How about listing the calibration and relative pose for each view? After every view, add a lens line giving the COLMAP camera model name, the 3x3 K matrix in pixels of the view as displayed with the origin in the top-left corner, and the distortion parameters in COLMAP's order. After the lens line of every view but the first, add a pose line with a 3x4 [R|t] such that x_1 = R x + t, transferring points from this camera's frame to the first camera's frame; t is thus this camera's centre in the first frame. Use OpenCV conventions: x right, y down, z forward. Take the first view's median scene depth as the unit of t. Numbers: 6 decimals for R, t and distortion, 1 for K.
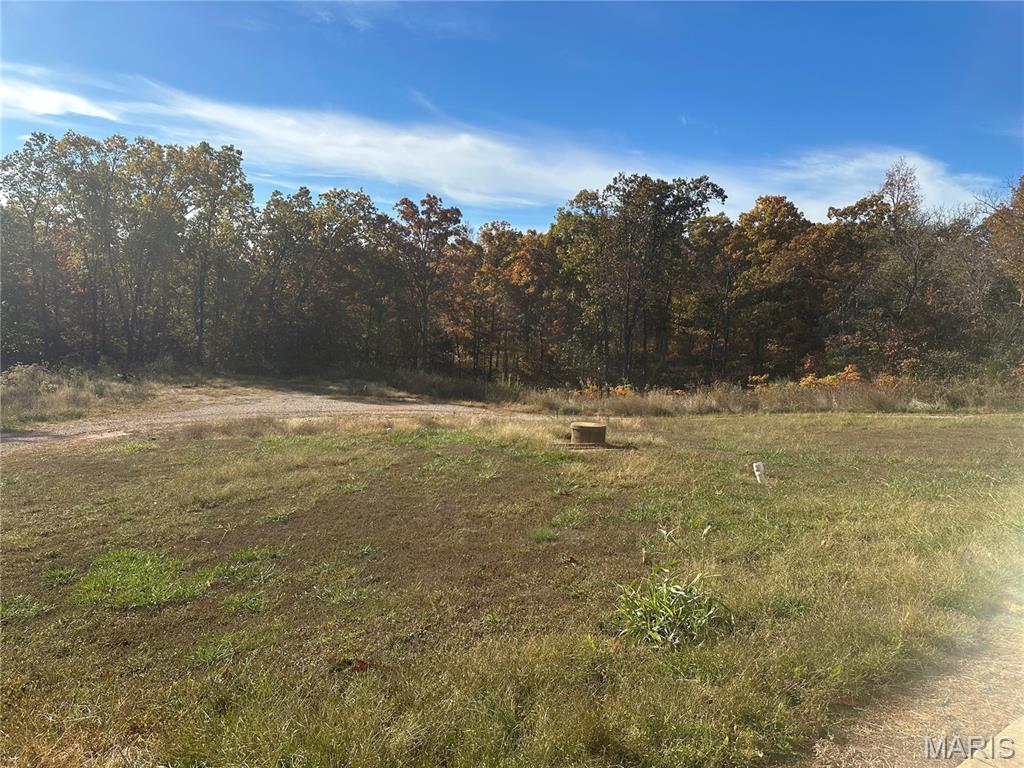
lens RADIAL K [[722.9, 0, 507.0], [0, 722.9, 385.1], [0, 0, 1]] dist [0.111828, -0.156175]
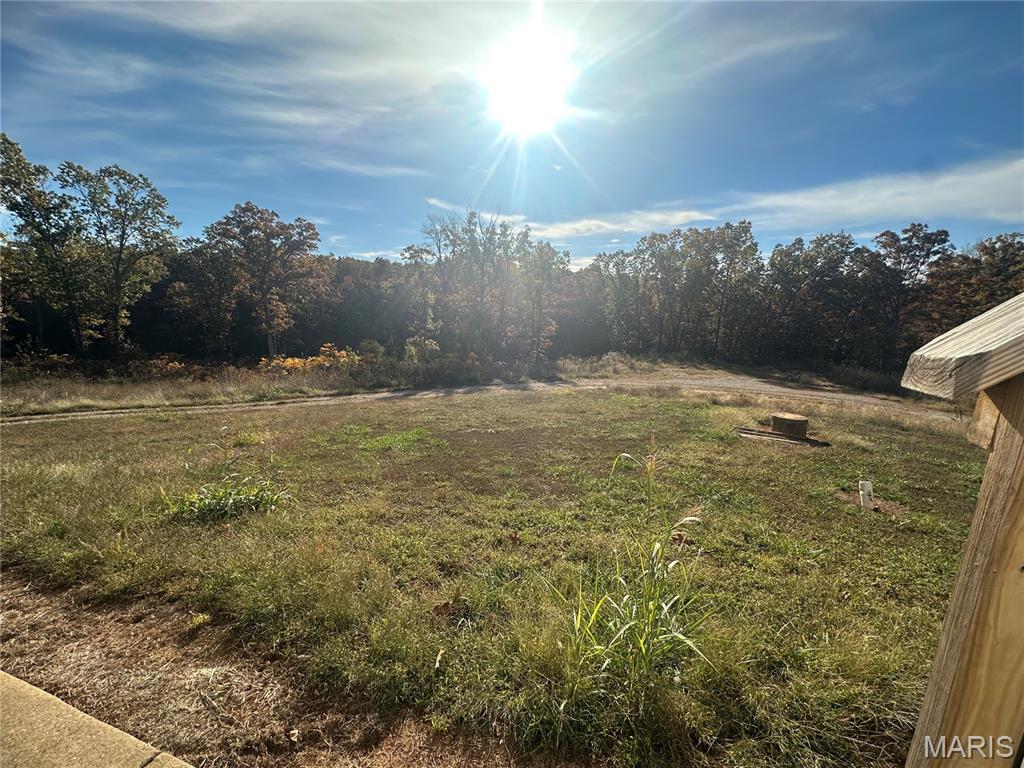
lens RADIAL K [[410.9, 0, 512.0], [0, 410.9, 384.0], [0, 0, 1]] dist [-0.000670, 0.000320]
pose [[0.571550, 0.098069, -0.814686, 0.098191], [-0.066374, 0.995105, 0.073222, -0.002698], [0.817878, 0.012223, 0.575262, 0.071809]]
